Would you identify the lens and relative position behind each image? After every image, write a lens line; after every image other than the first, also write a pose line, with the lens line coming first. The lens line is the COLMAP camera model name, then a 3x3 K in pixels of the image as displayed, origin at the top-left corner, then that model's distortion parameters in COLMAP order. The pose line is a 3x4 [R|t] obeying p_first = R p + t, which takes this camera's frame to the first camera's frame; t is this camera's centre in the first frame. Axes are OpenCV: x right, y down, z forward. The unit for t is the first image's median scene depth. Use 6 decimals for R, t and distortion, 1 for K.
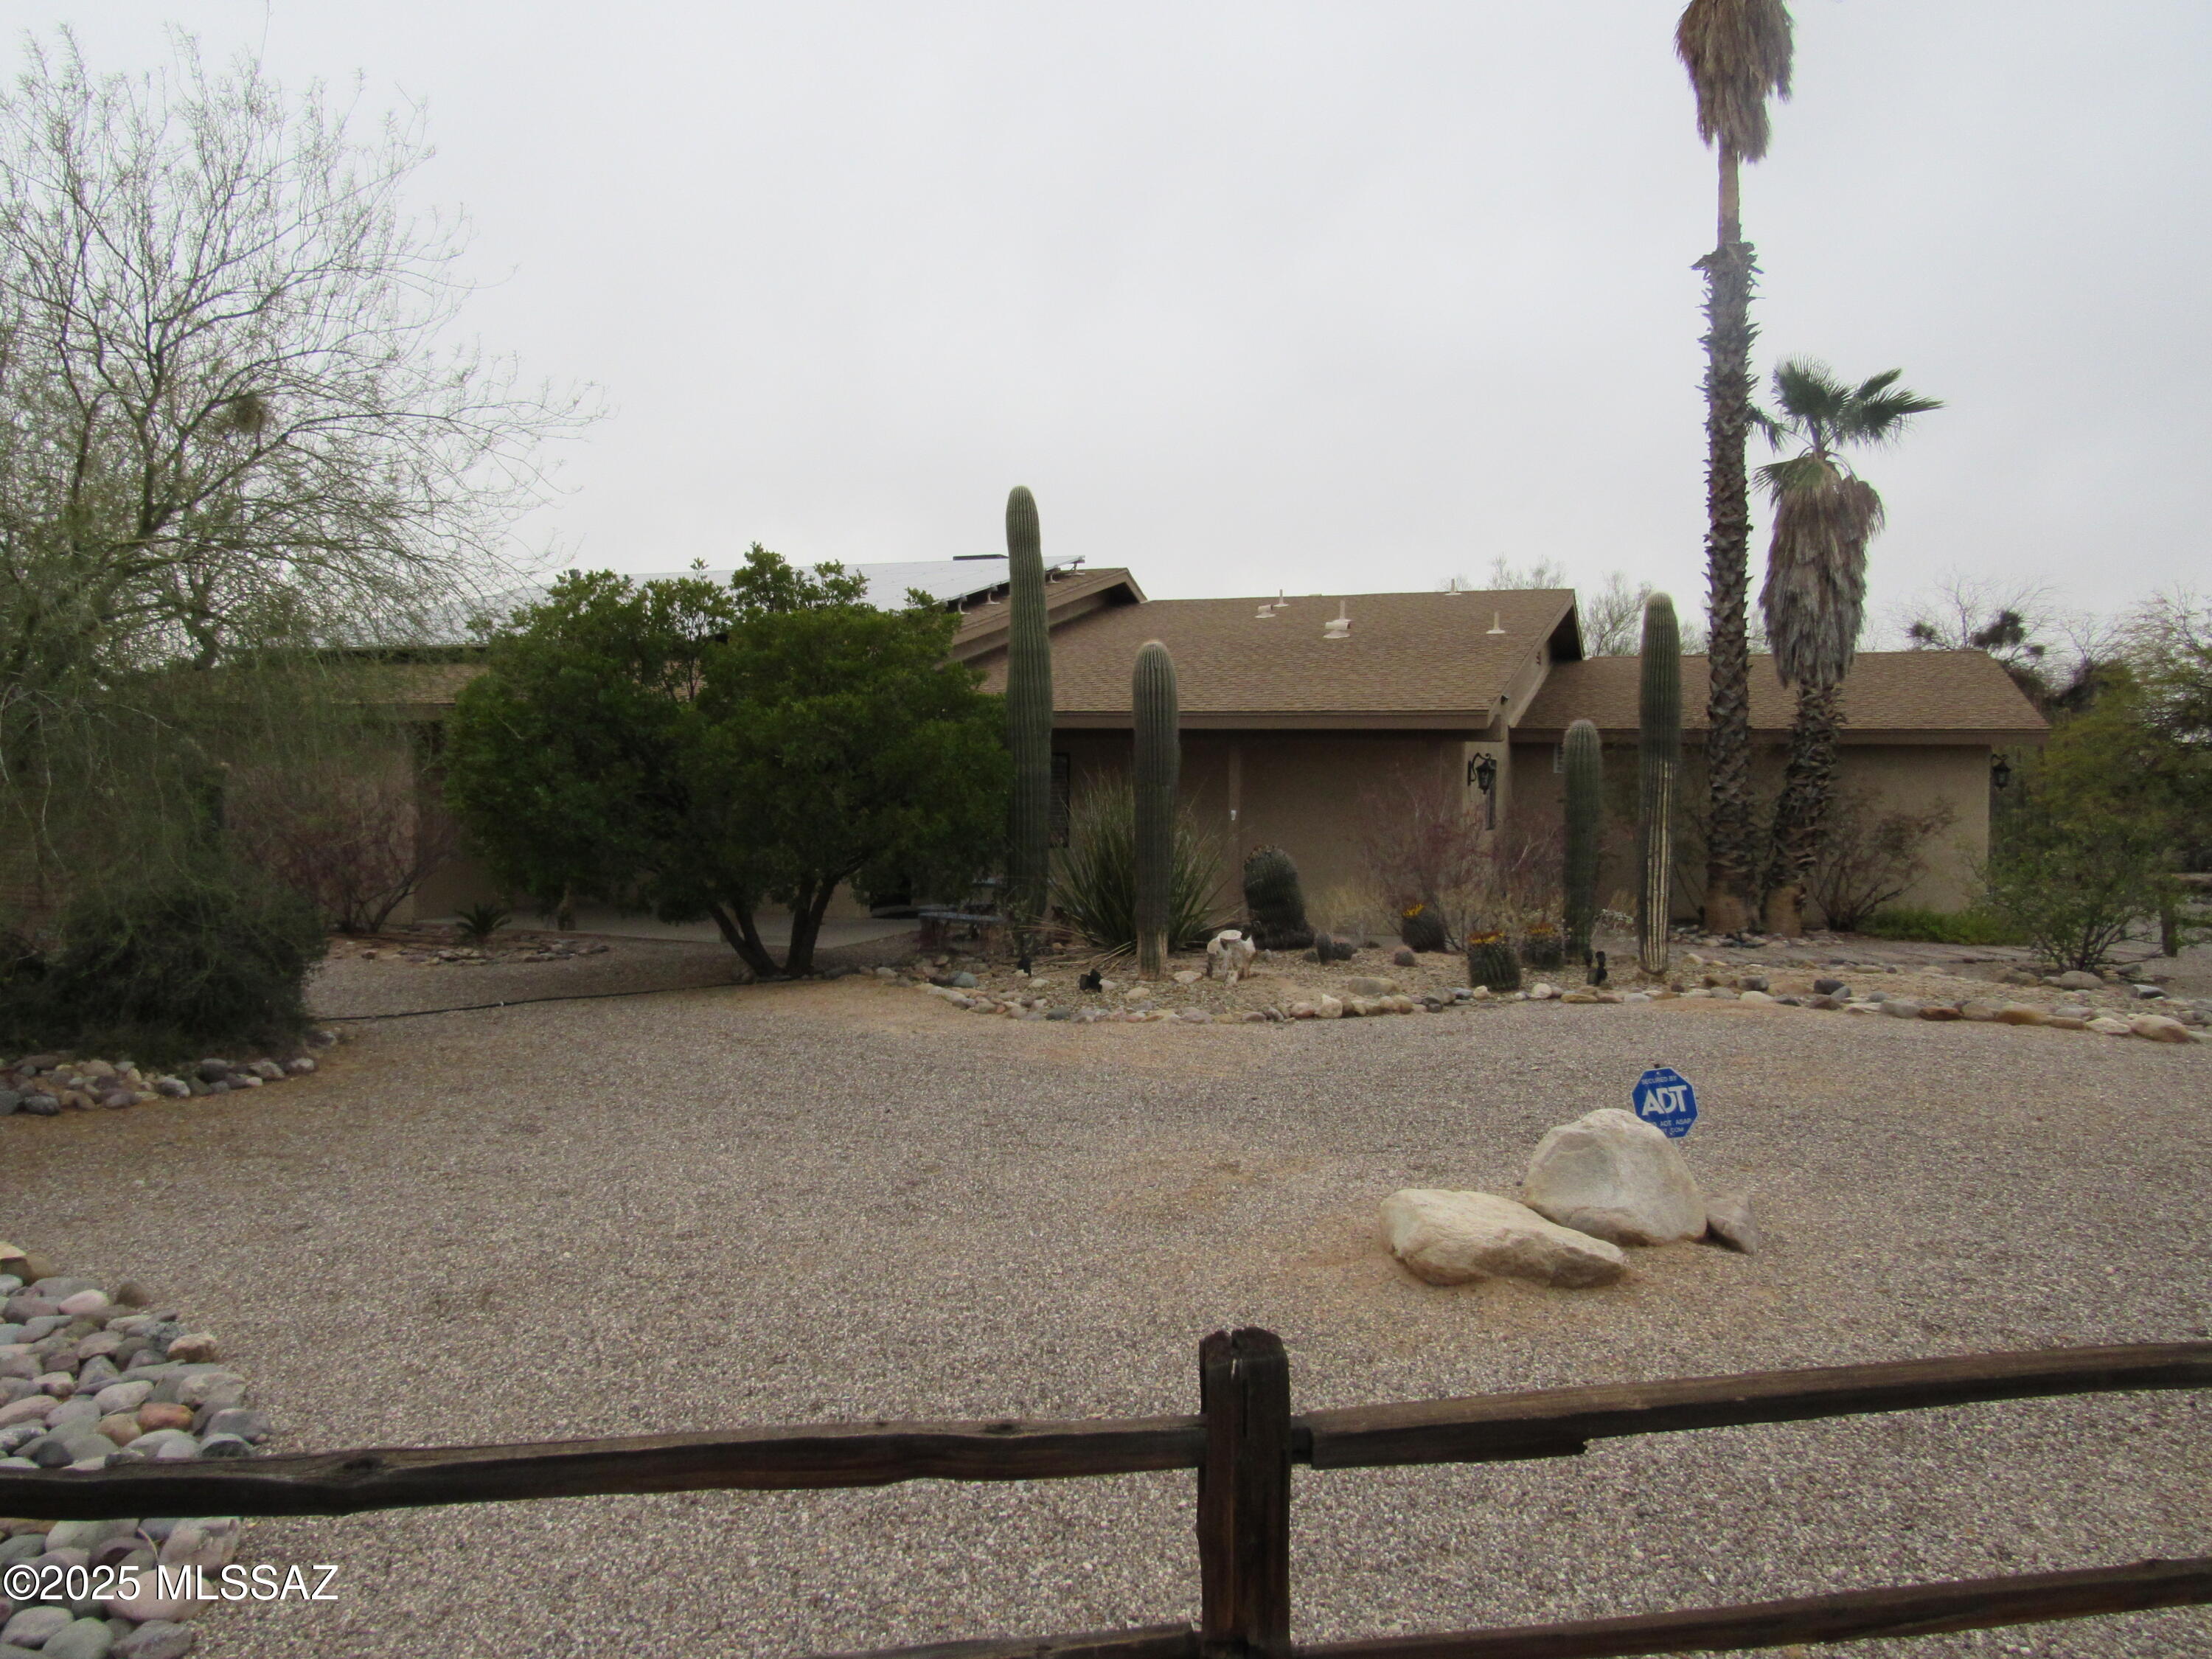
lens RADIAL K [[1581.9, 0, 1106.0], [0, 1581.9, 829.5], [0, 0, 1]] dist [-0.018032, 0.002546]
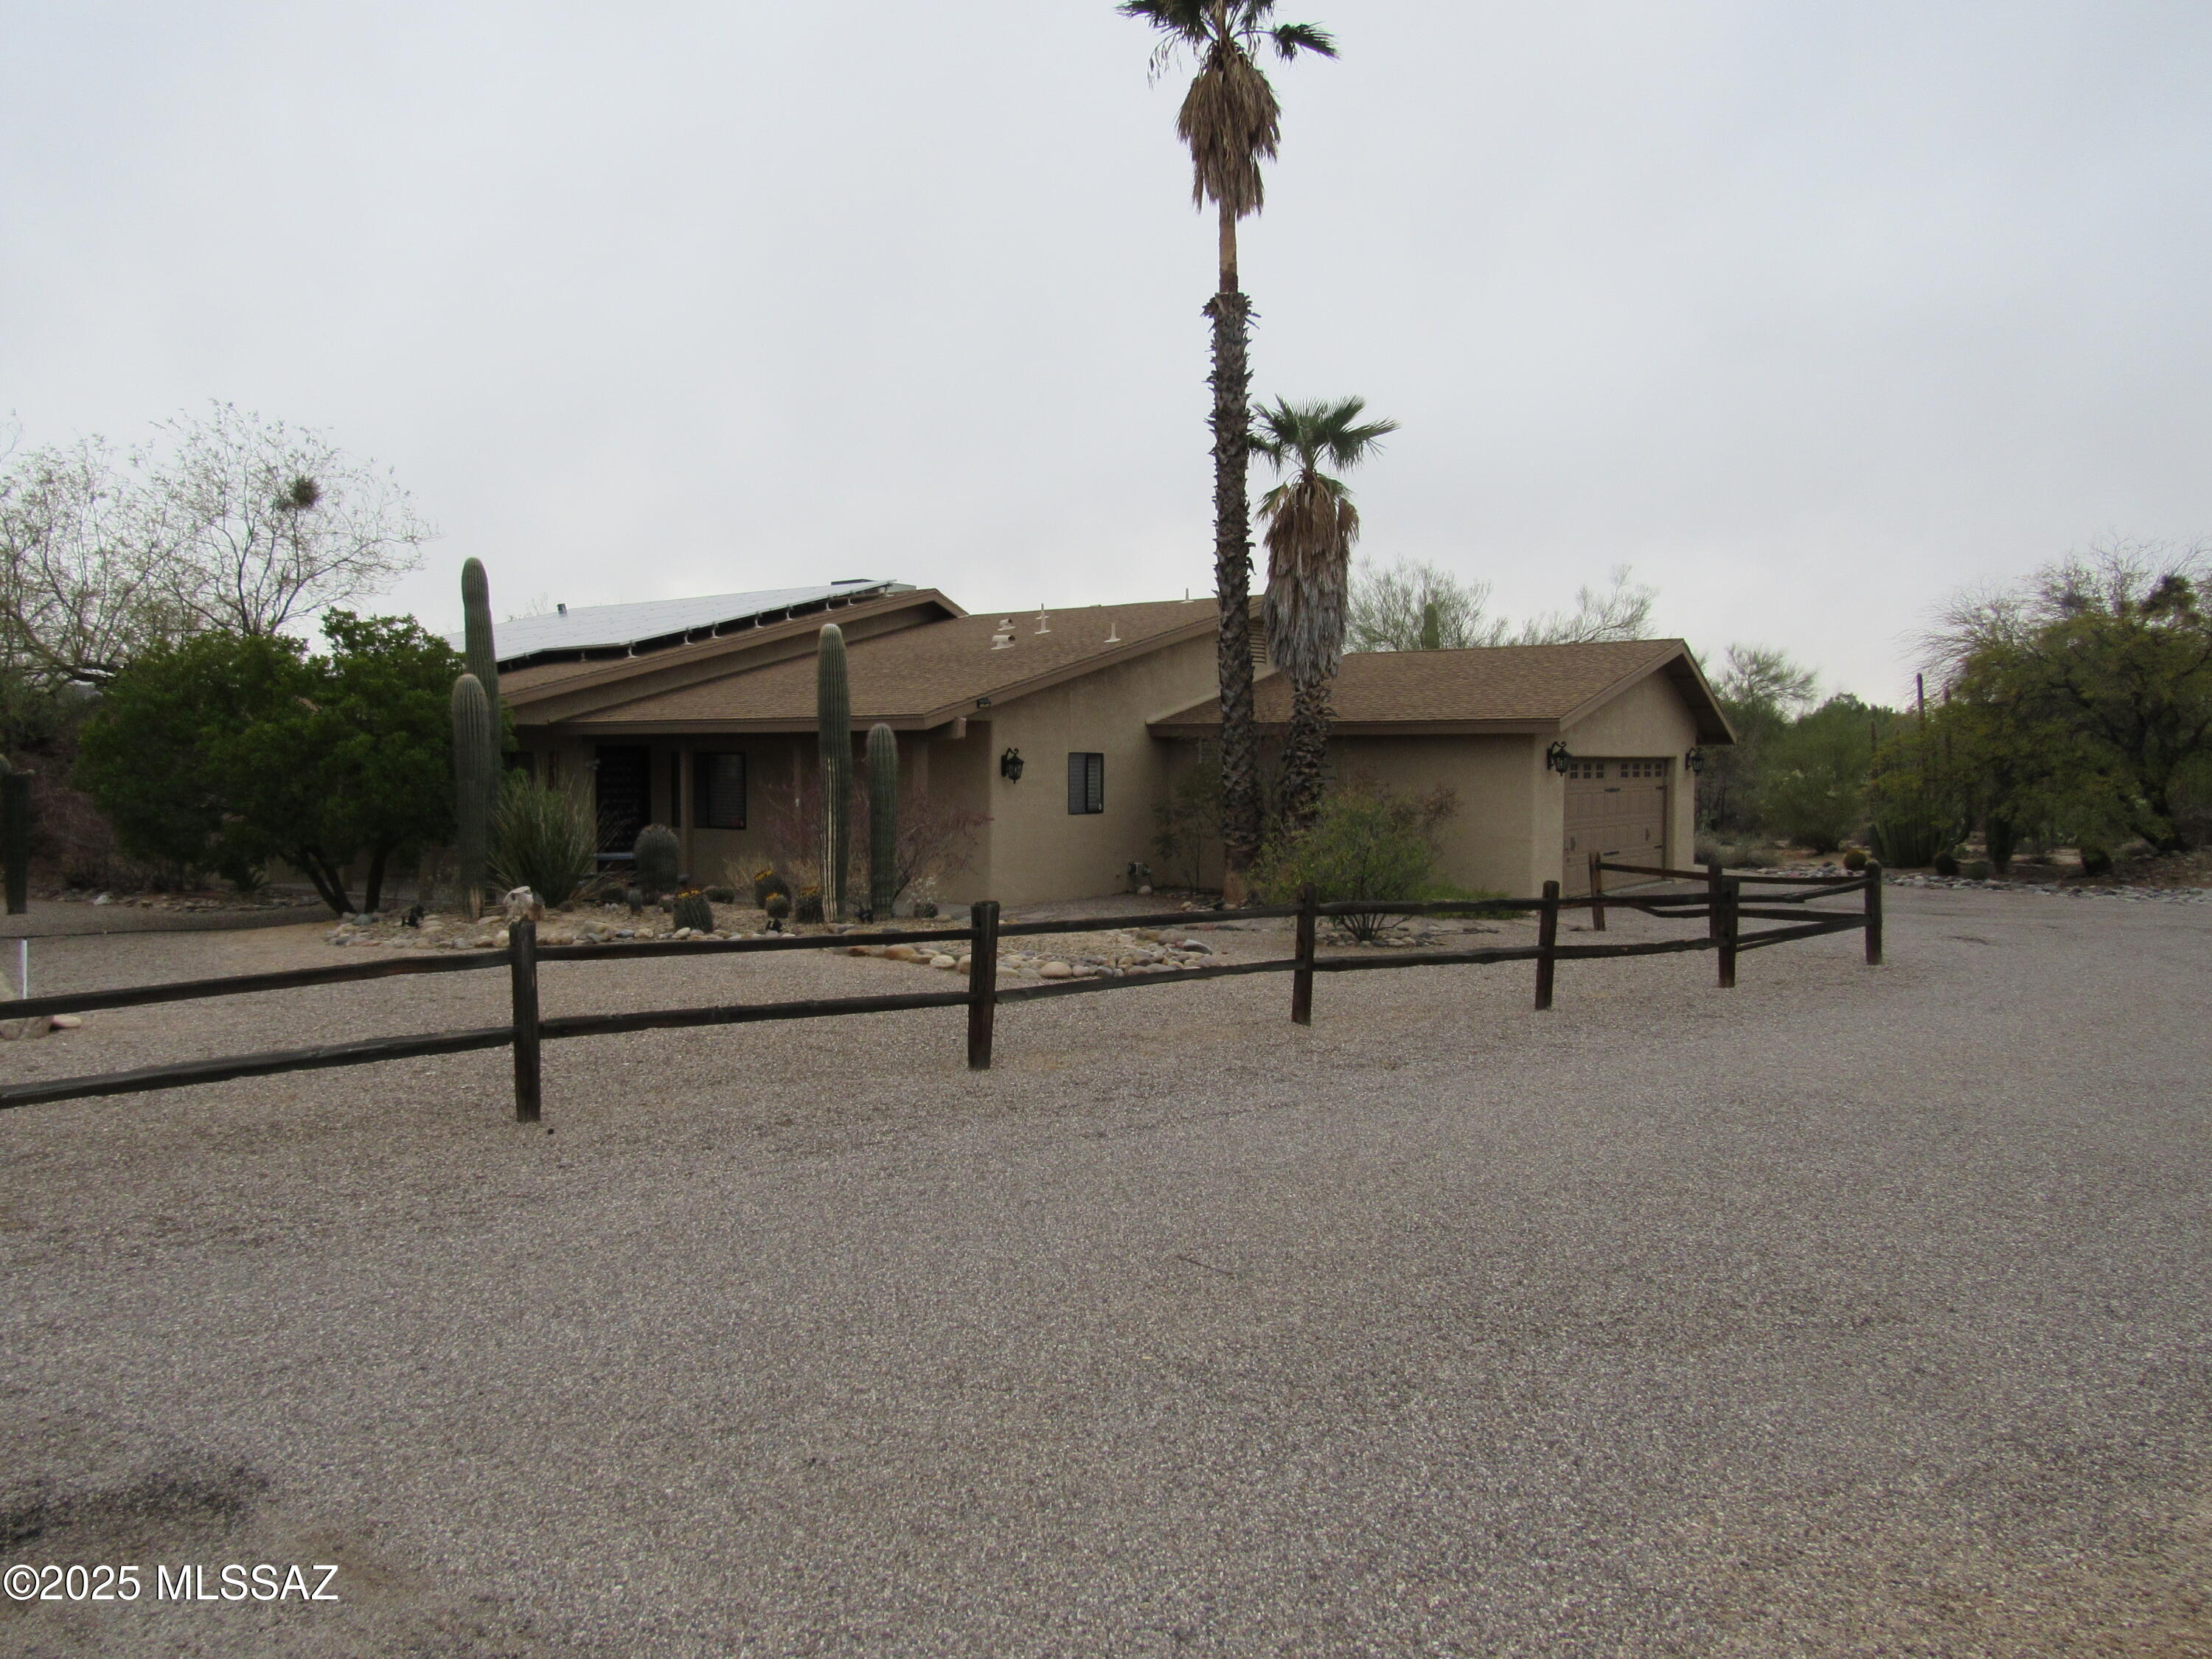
lens RADIAL K [[1581.9, 0, 1106.0], [0, 1581.9, 829.5], [0, 0, 1]] dist [-0.018032, 0.002546]
pose [[0.962467, 0.001970, -0.271393, 0.615819], [0.000063, 0.999972, 0.007482, 0.002956], [0.271400, -0.007218, 0.962440, -0.111212]]
